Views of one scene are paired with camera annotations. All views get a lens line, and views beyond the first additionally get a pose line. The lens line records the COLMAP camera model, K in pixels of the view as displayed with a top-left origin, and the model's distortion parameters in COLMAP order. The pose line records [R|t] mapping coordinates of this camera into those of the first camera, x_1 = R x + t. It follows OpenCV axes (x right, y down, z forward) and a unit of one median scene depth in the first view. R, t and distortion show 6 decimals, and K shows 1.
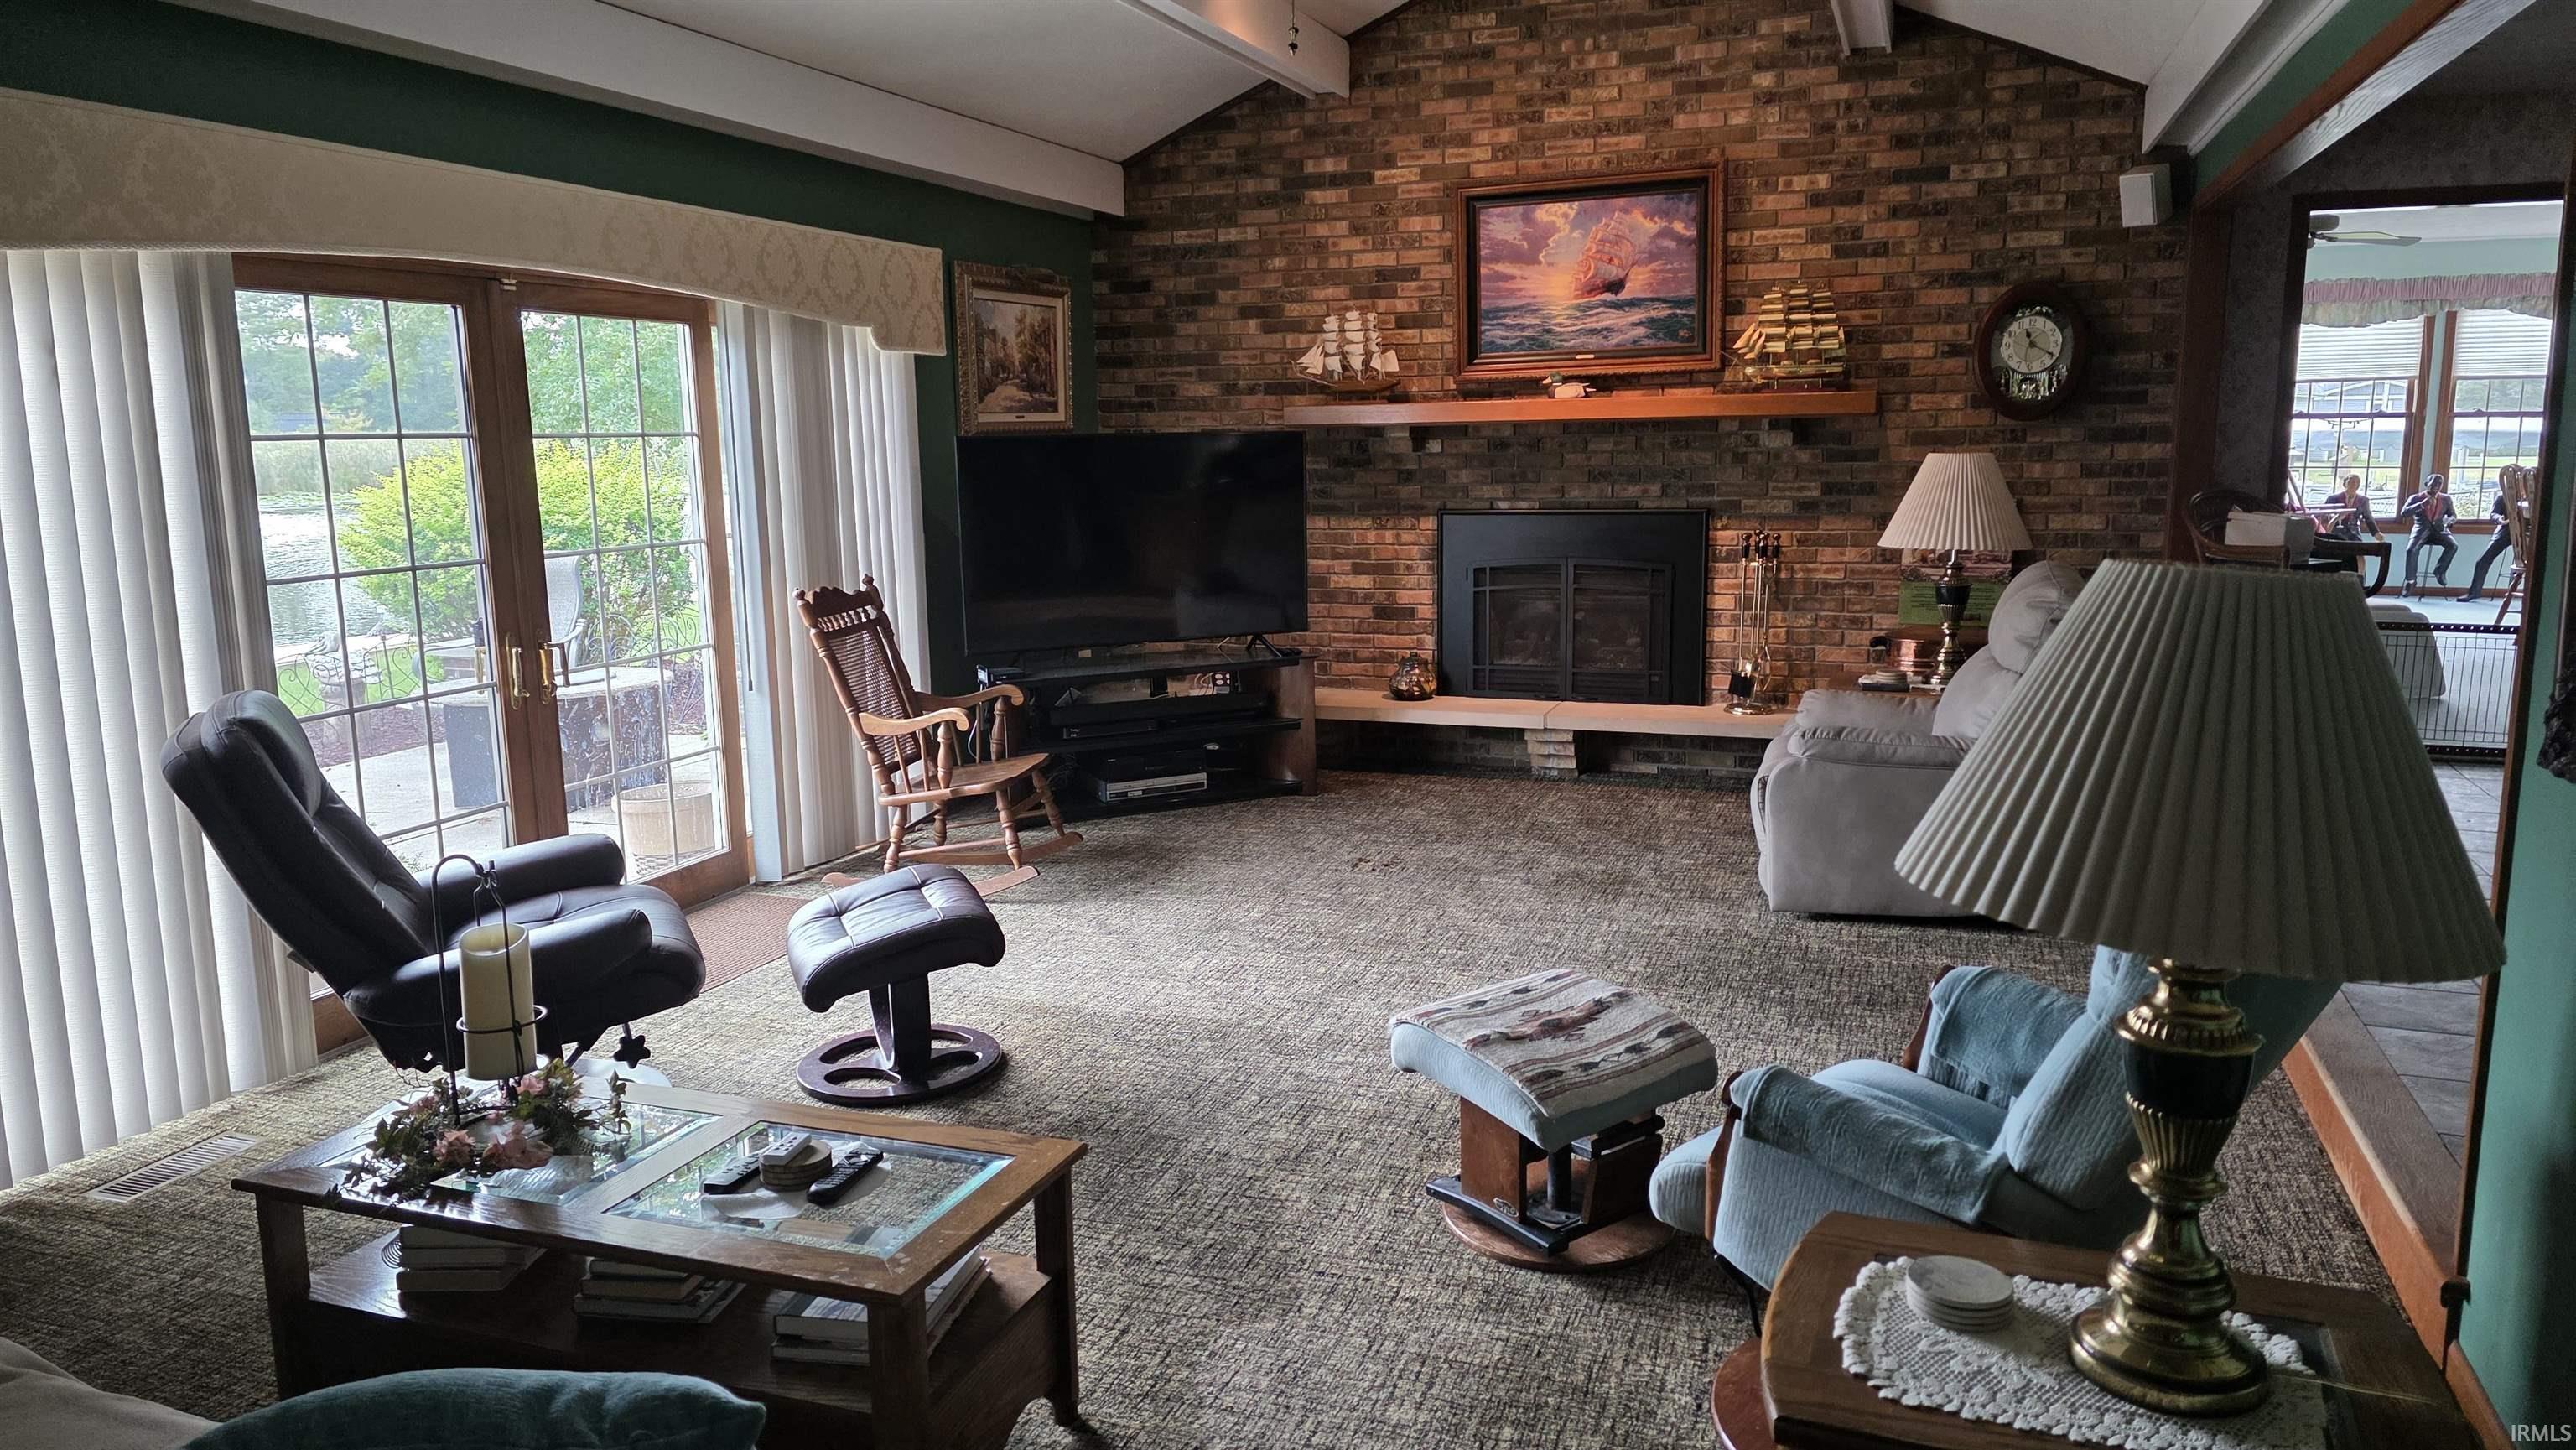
lens RADIAL K [[1712.0, 0, 1294.6], [0, 1712.0, 738.7], [0, 0, 1]] dist [0.073626, -0.069730]
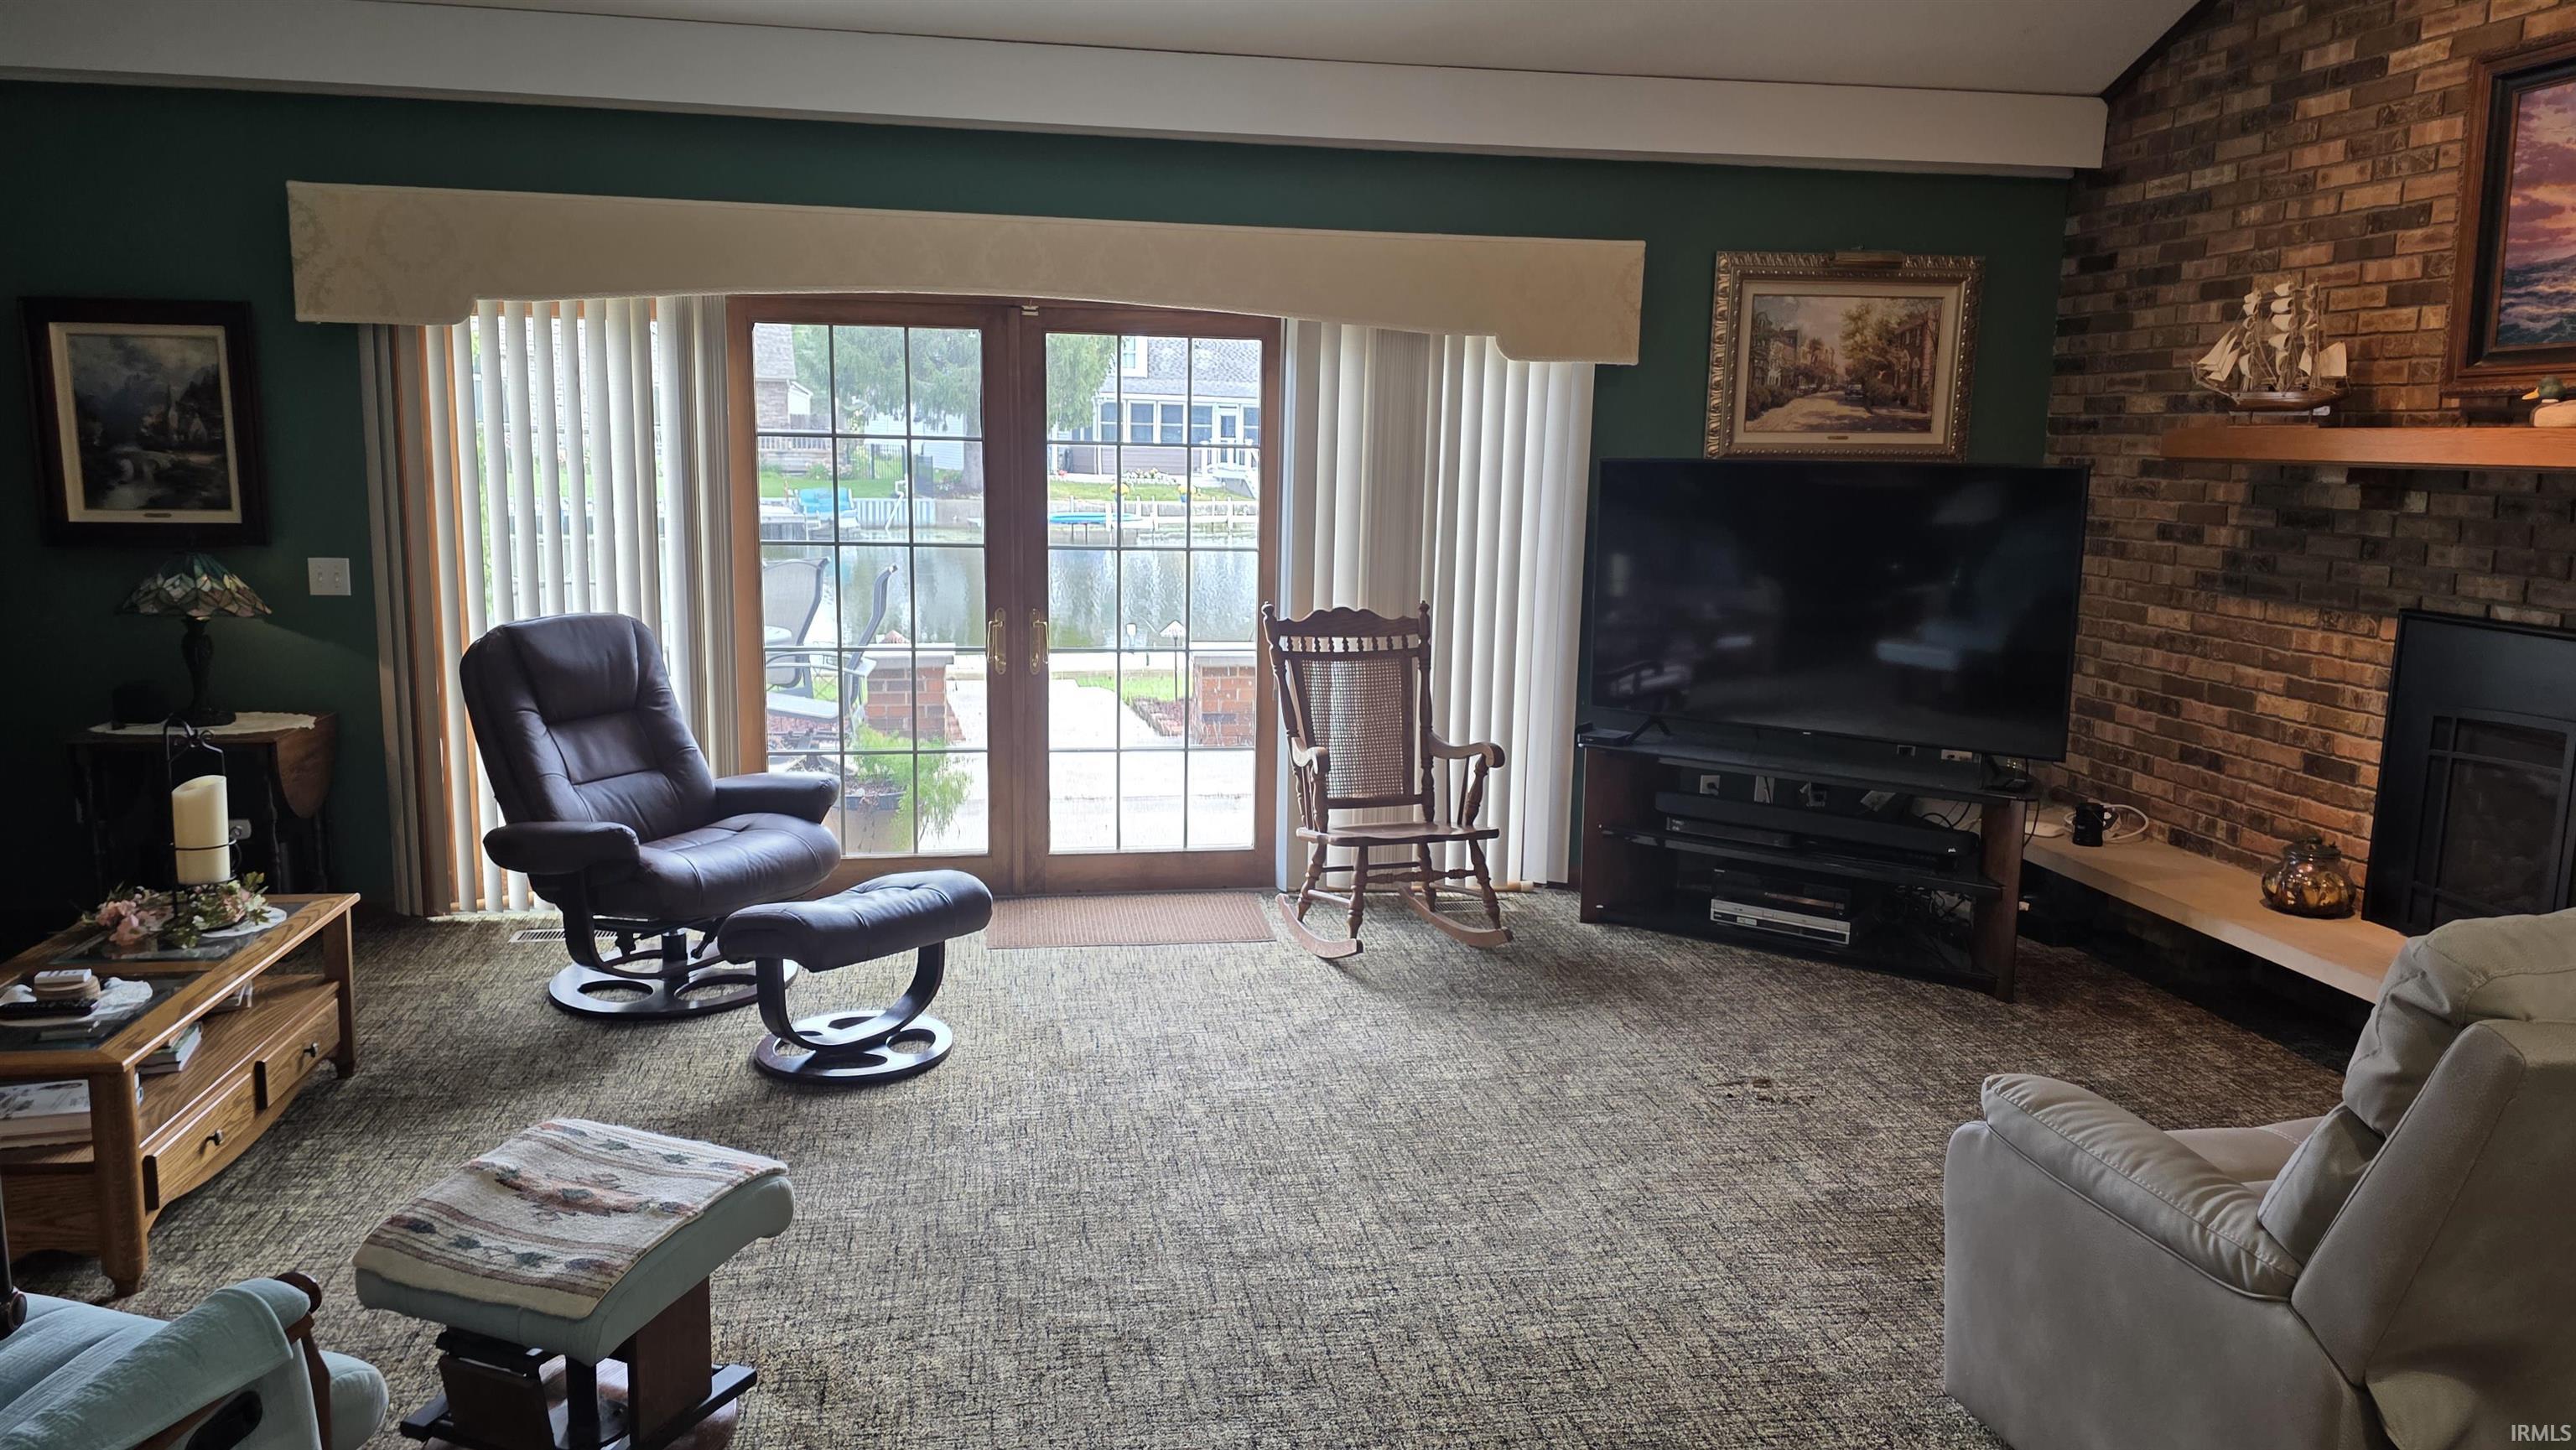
lens RADIAL K [[1744.5, 0, 1281.7], [0, 1744.5, 708.9], [0, 0, 1]] dist [0.072944, -0.075406]
pose [[0.488977, 0.159156, -0.857654, 0.427616], [-0.182280, 0.980151, 0.077964, -0.077698], [0.853039, 0.118210, 0.508283, 0.367655]]
